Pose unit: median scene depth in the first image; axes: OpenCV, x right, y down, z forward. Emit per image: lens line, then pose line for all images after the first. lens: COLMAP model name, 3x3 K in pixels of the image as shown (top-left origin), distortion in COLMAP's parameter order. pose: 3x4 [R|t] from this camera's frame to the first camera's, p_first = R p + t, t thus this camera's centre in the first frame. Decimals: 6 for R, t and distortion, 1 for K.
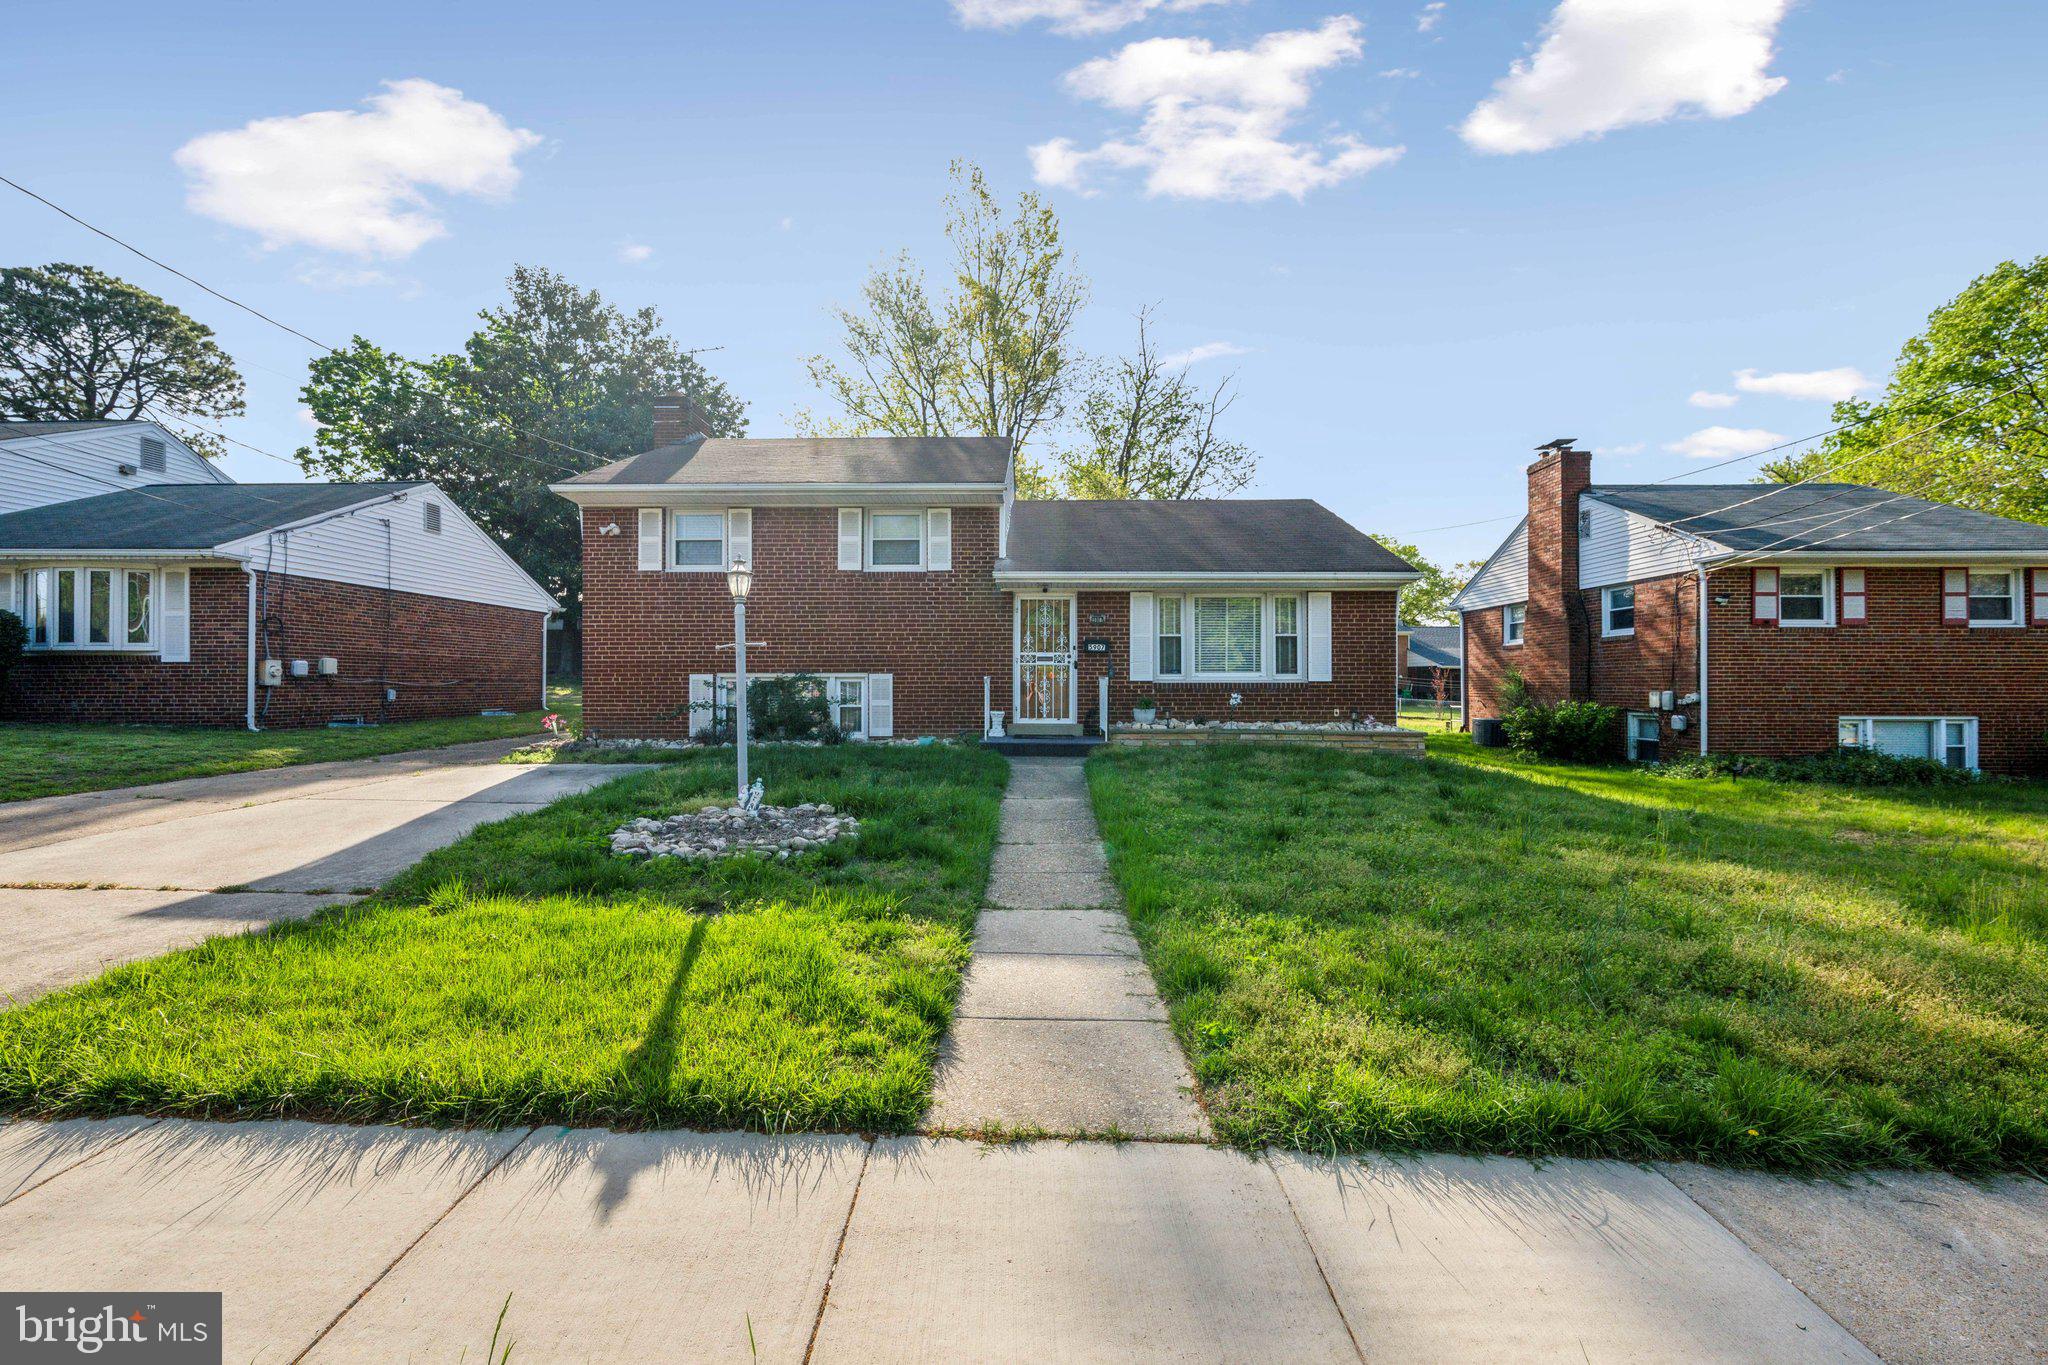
lens RADIAL K [[852.0, 0, 1024.0], [0, 852.0, 682.5], [0, 0, 1]] dist [-0.003193, -0.000742]
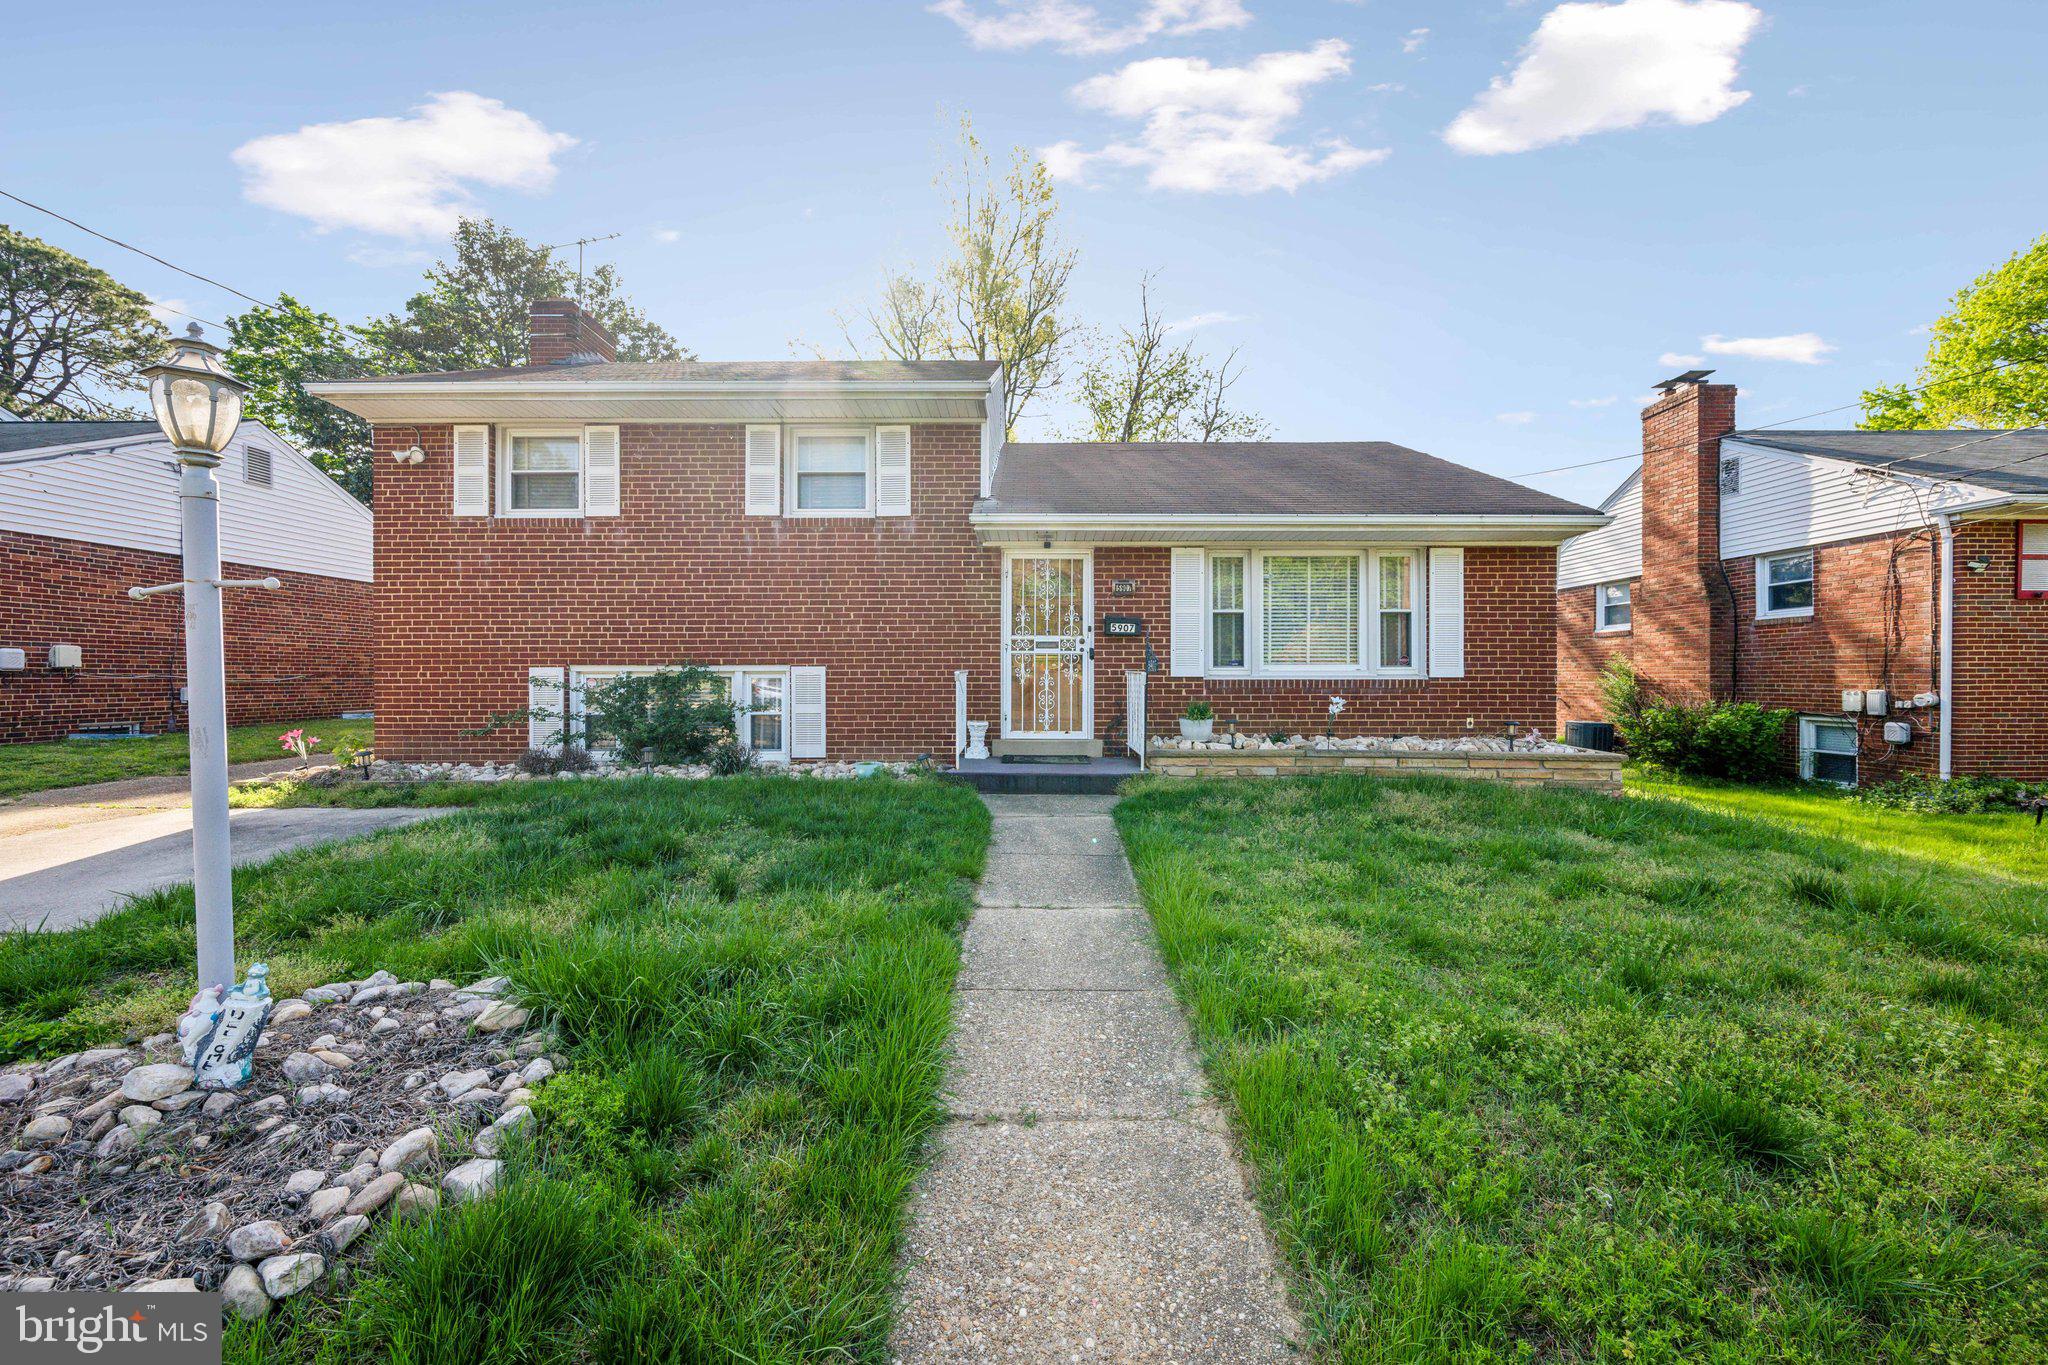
lens RADIAL K [[804.0, 0, 1024.0], [0, 804.0, 682.5], [0, 0, 1]] dist [-0.003173, -0.000168]
pose [[0.999978, -0.000210, 0.006678, 0.001500], [0.000146, 0.999955, 0.009522, -0.003249], [-0.006680, -0.009521, 0.999932, 0.319841]]
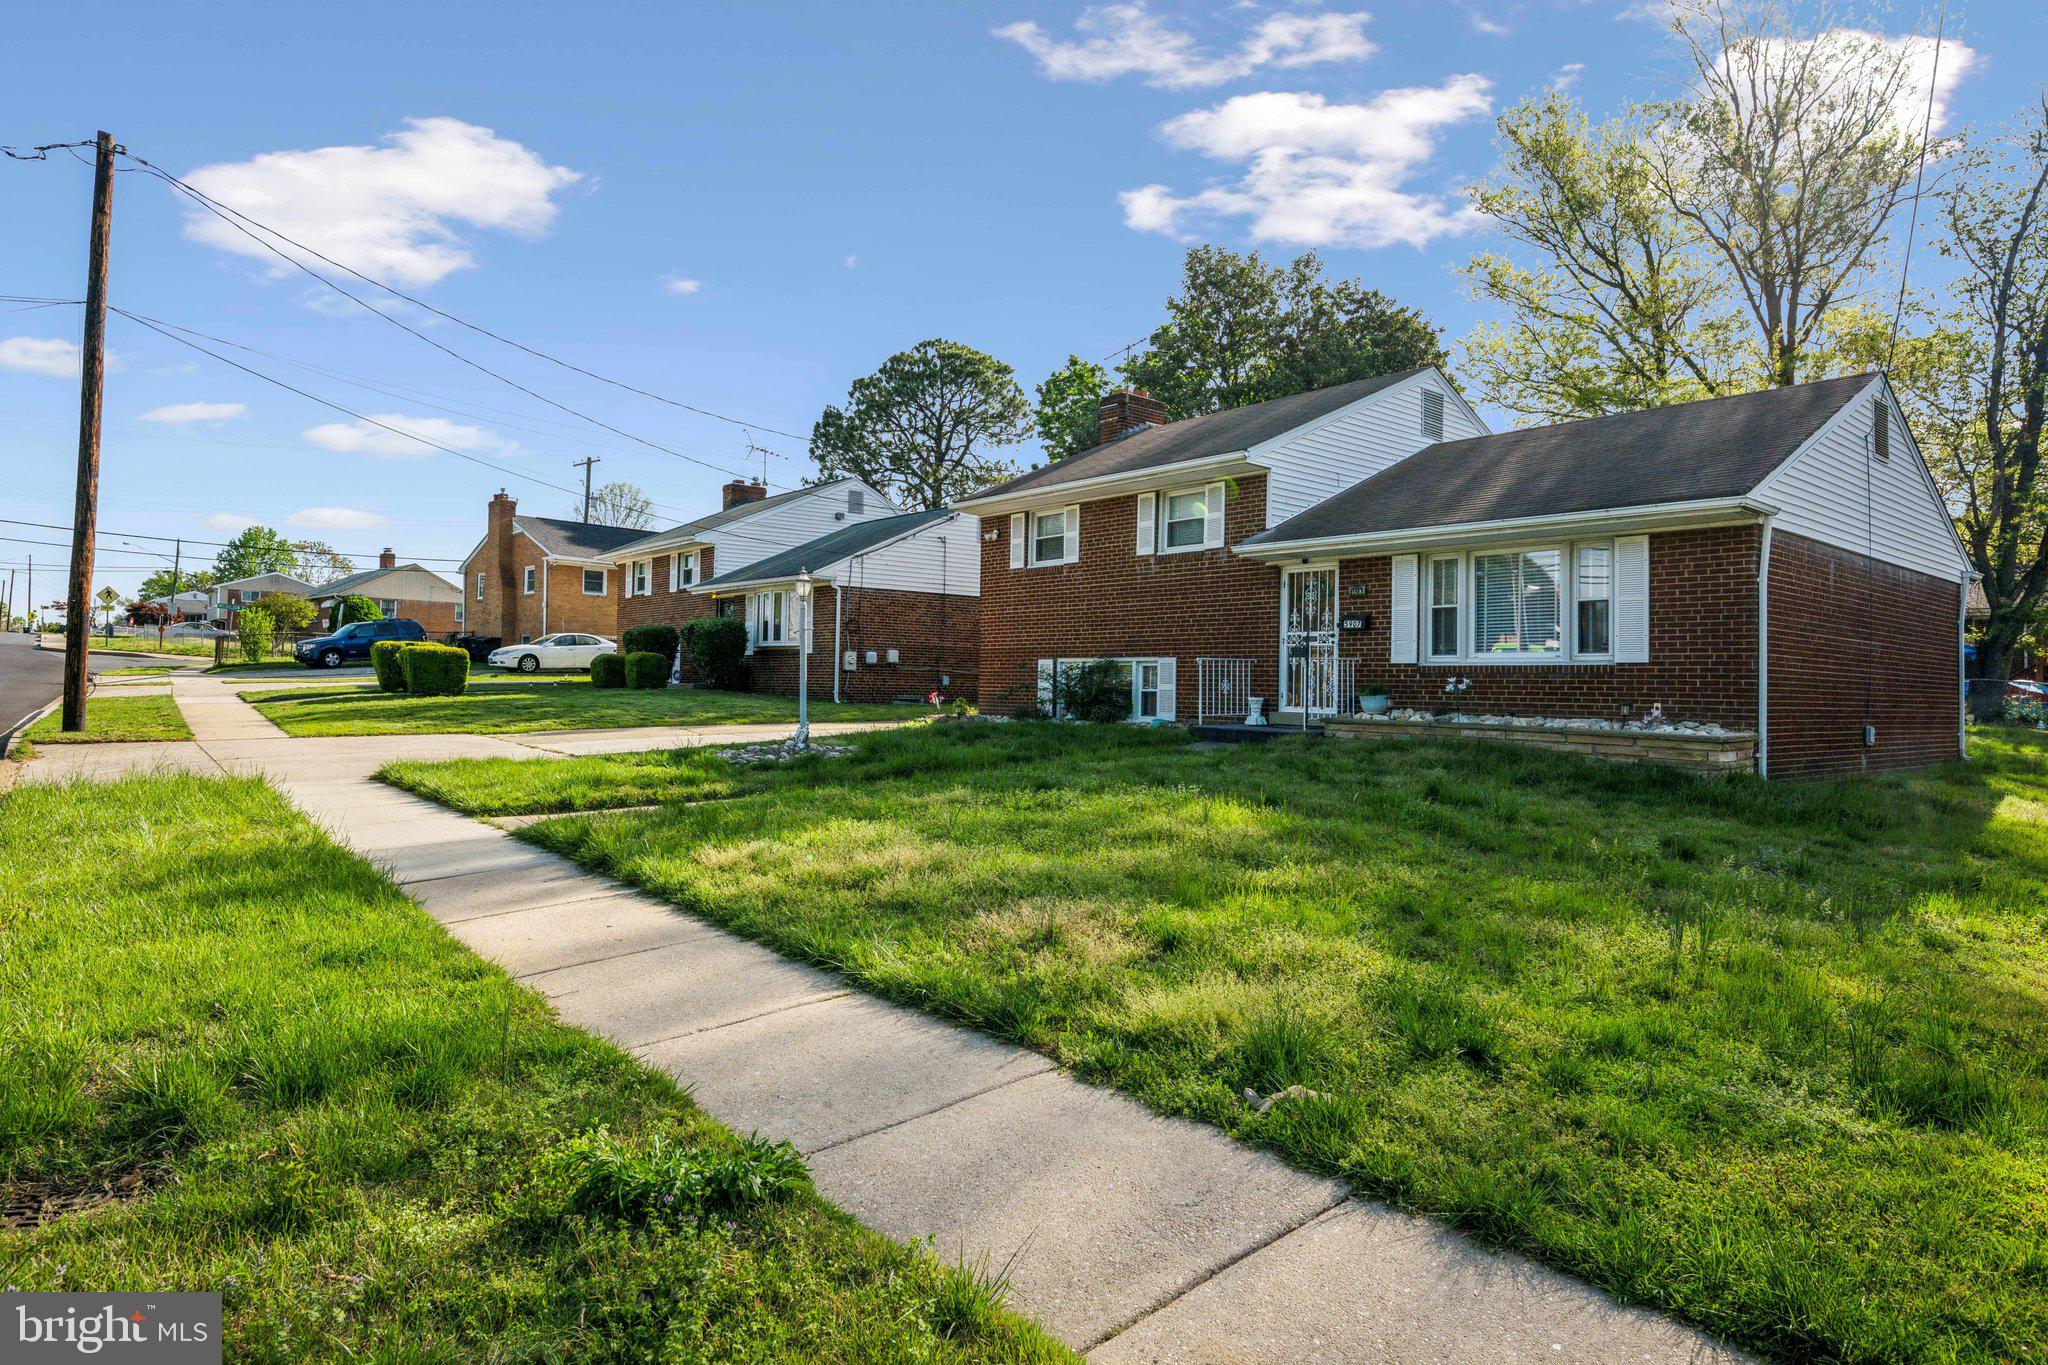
lens RADIAL K [[1155.4, 0, 1024.0], [0, 1155.4, 682.5], [0, 0, 1]] dist [0.000381, 0.000038]
pose [[0.656070, 0.008174, -0.754656, 0.669225], [-0.013446, 0.999909, -0.000859, 0.020192], [0.754580, 0.010711, 0.656120, -0.002430]]
